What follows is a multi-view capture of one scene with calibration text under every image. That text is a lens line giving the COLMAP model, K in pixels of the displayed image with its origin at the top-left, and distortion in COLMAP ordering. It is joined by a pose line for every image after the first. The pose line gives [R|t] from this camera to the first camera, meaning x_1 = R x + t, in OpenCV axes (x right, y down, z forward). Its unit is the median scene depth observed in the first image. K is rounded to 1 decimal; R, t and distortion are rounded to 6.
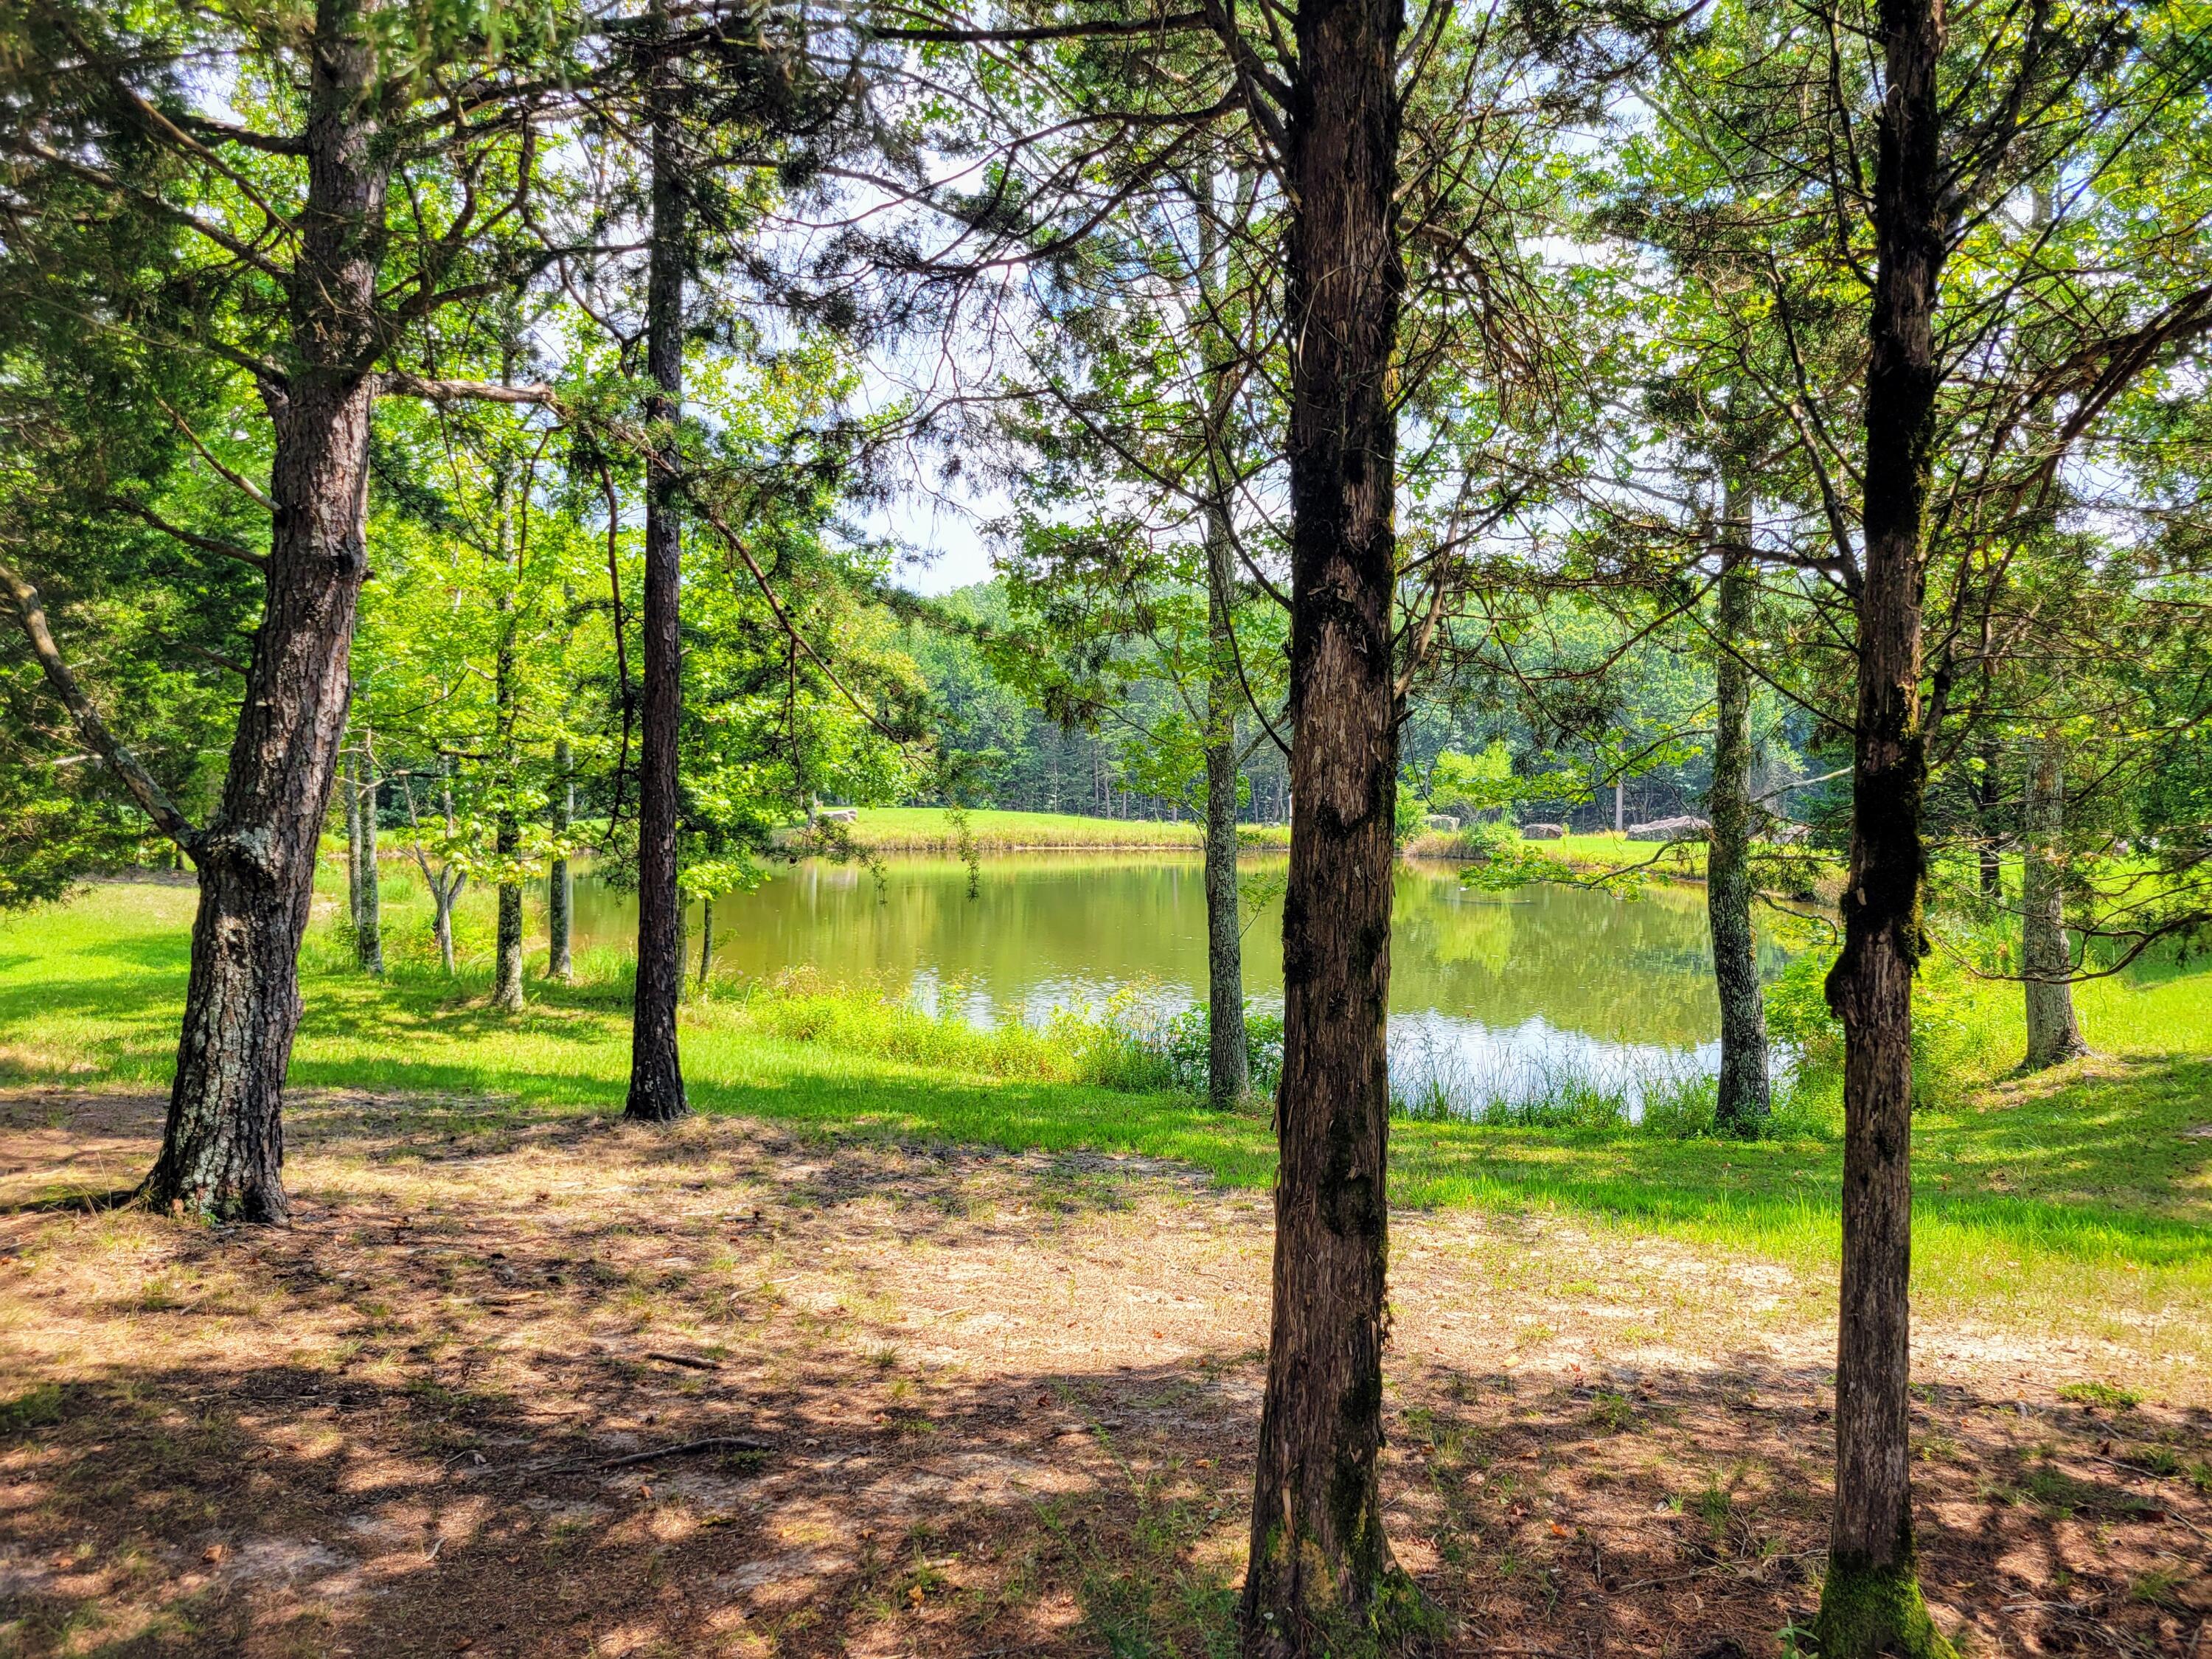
lens RADIAL K [[1662.0, 0, 1103.5], [0, 1662.0, 827.6], [0, 0, 1]] dist [0.042291, 0.003901]
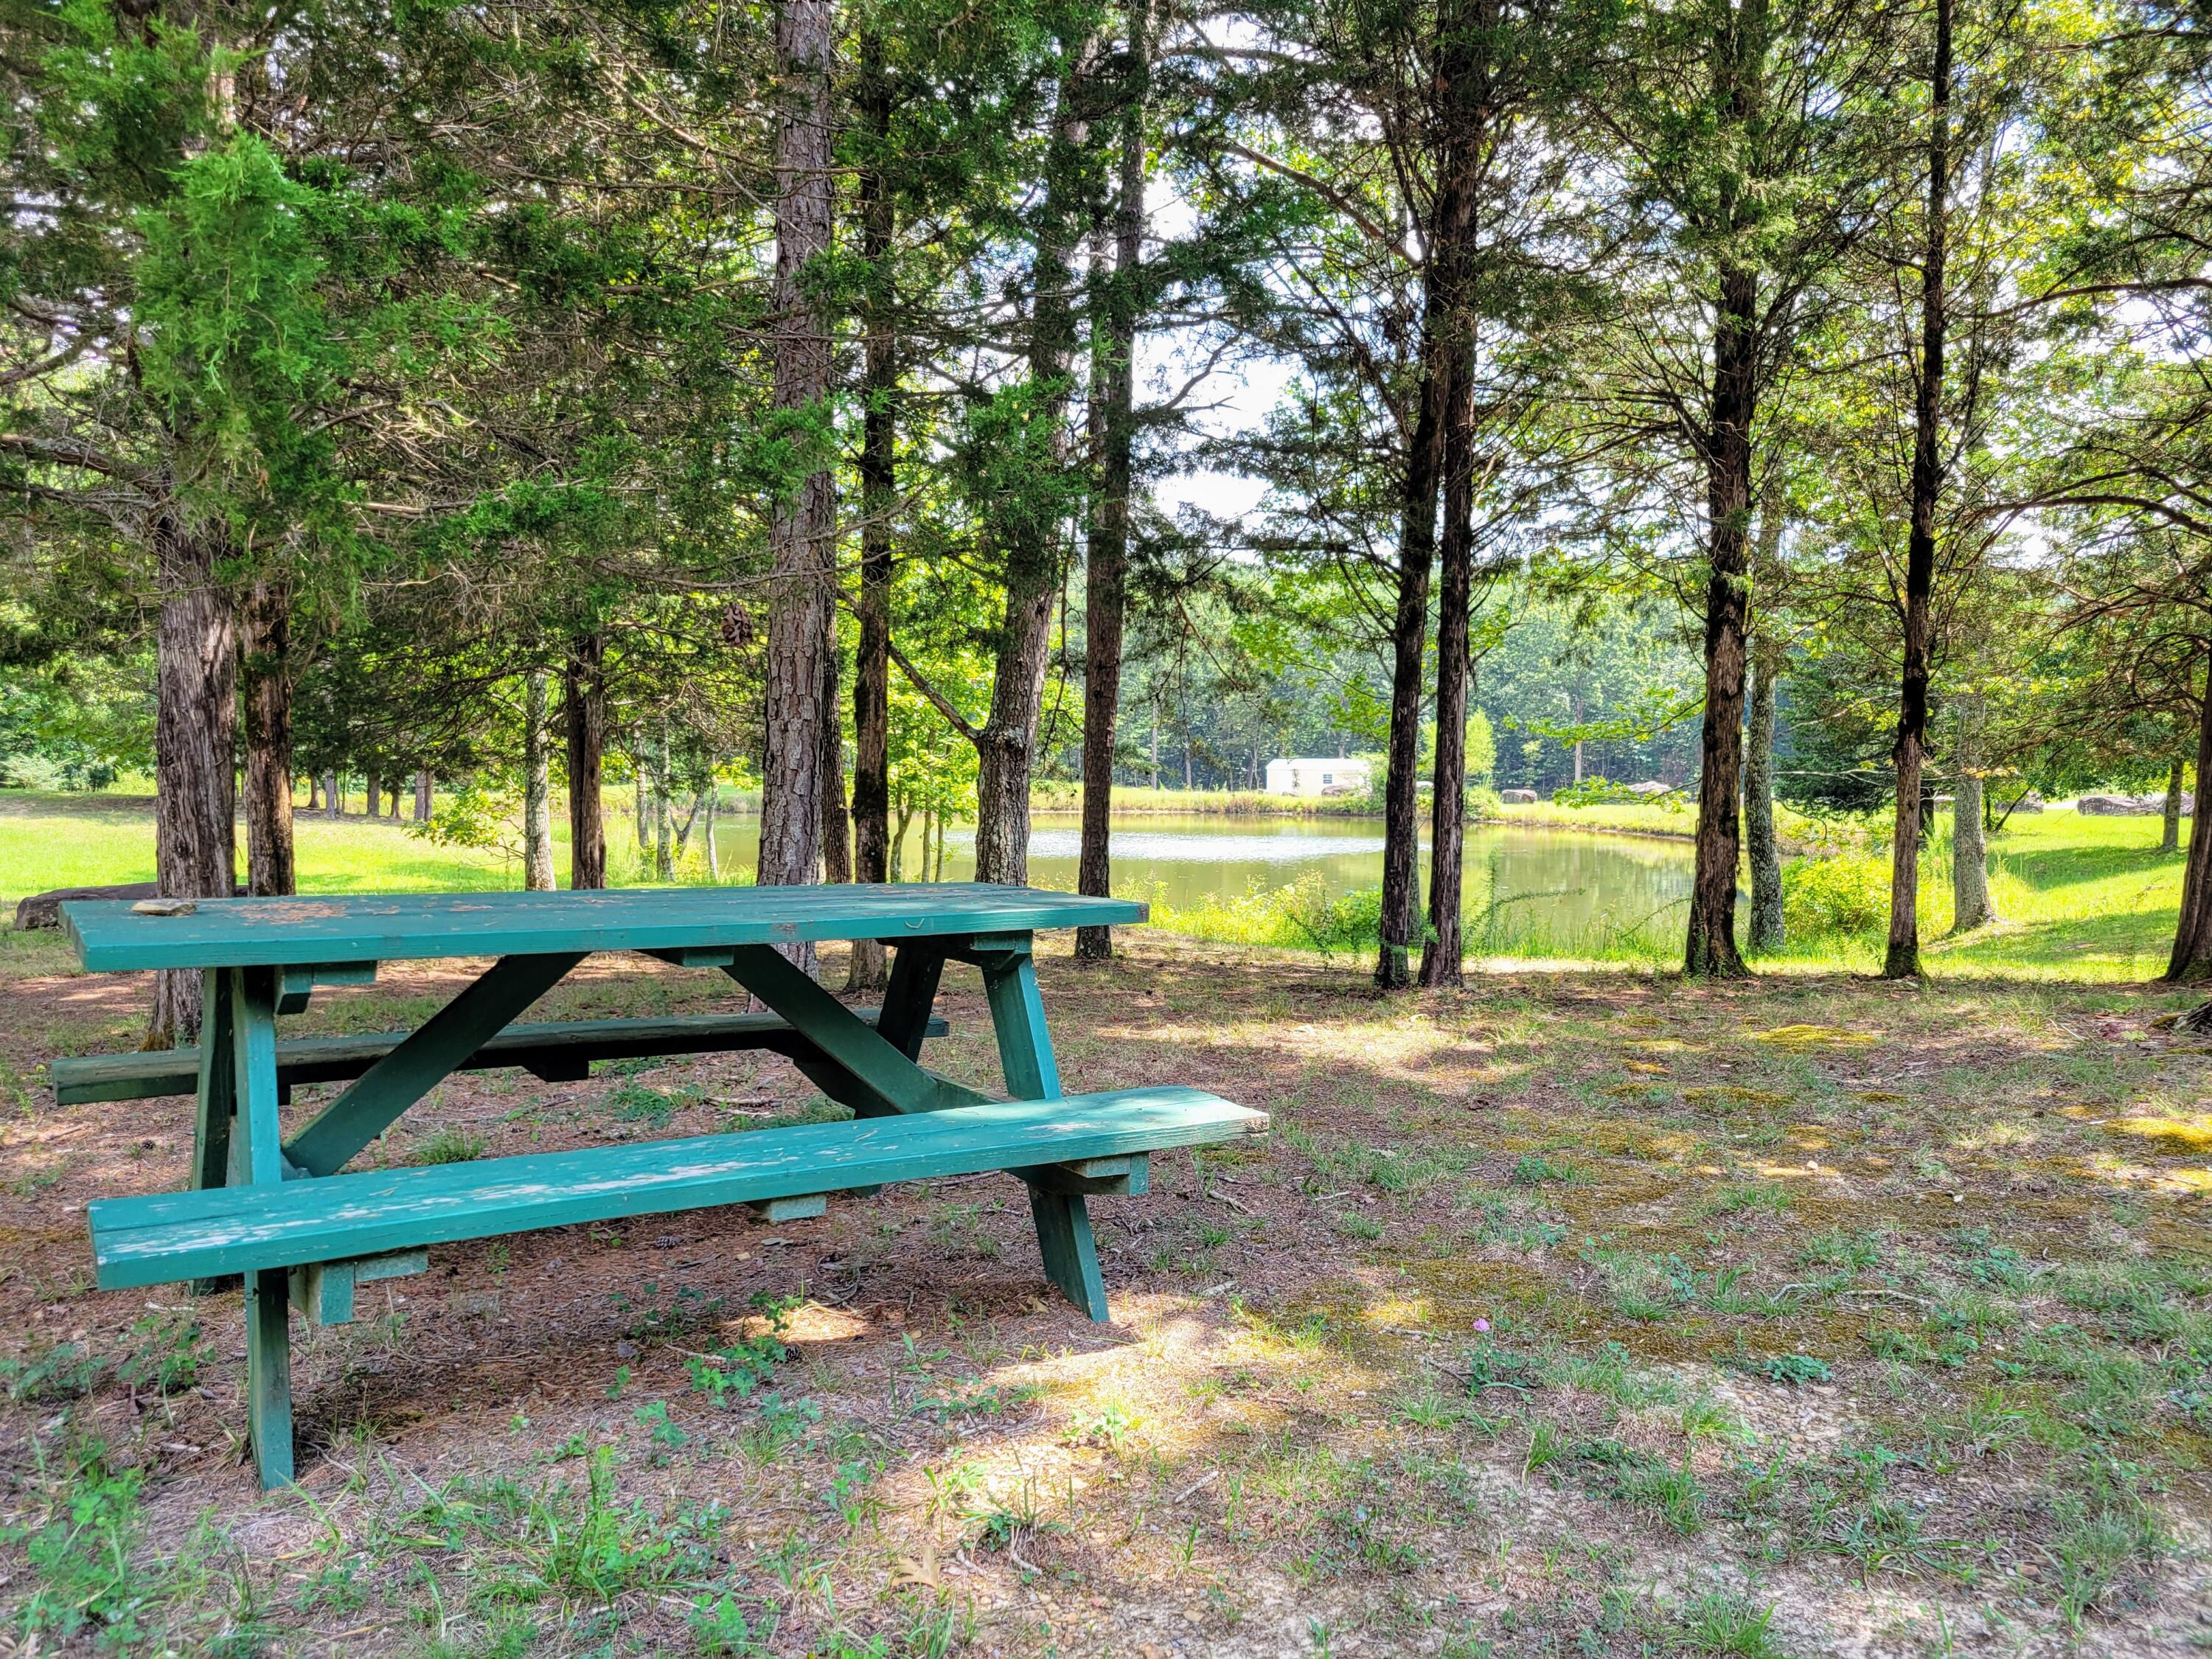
lens RADIAL K [[1658.8, 0, 1108.0], [0, 1658.8, 831.5], [0, 0, 1]] dist [0.005307, 0.001477]
pose [[0.999519, 0.005898, 0.030439, -0.216164], [-0.006480, 0.999798, 0.019046, 0.039203], [-0.030321, -0.019234, 0.999355, -0.389535]]
